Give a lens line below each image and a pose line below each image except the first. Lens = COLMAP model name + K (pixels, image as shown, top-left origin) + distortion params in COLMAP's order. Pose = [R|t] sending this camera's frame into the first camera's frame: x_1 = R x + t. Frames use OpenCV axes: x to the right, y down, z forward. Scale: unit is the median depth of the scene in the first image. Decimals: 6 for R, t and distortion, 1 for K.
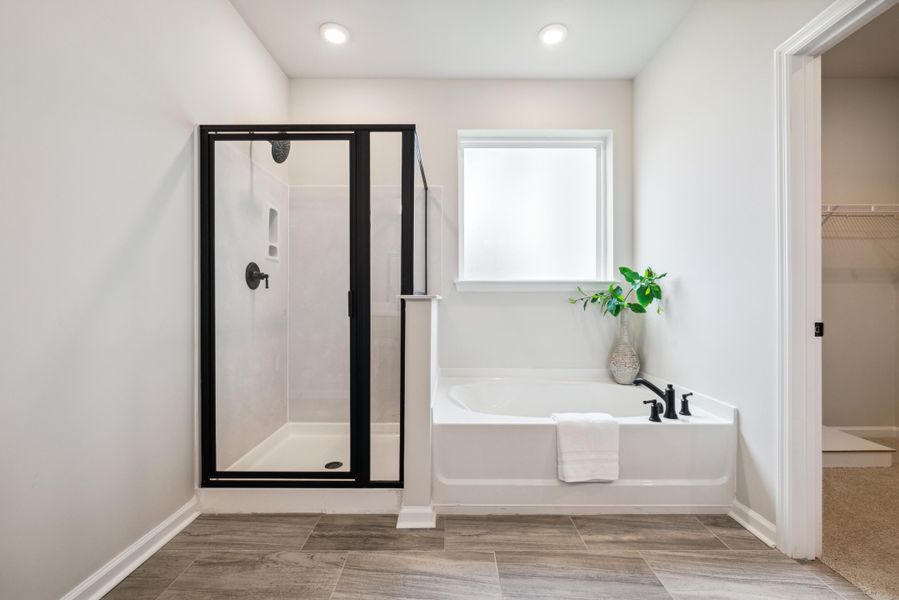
lens RADIAL K [[376.7, 0, 452.8], [0, 376.7, 299.4], [0, 0, 1]] dist [-0.004668, -0.000193]
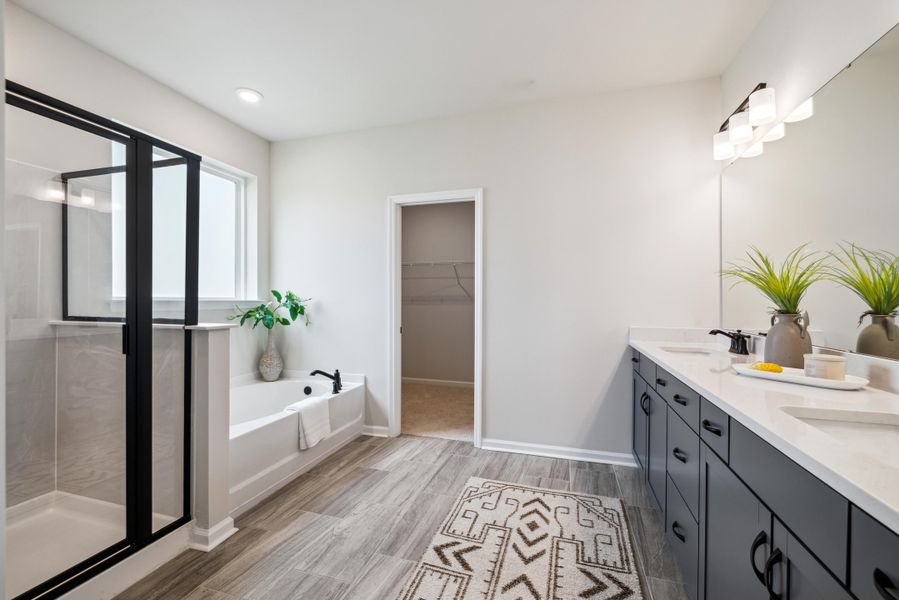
lens RADIAL K [[376.7, 0, 452.8], [0, 376.7, 299.4], [0, 0, 1]] dist [-0.004668, -0.000193]
pose [[0.283990, 0.002798, 0.958823, -0.923092], [-0.008970, 0.999960, -0.000261, -0.090642], [-0.958785, -0.008527, 0.284004, 0.063055]]
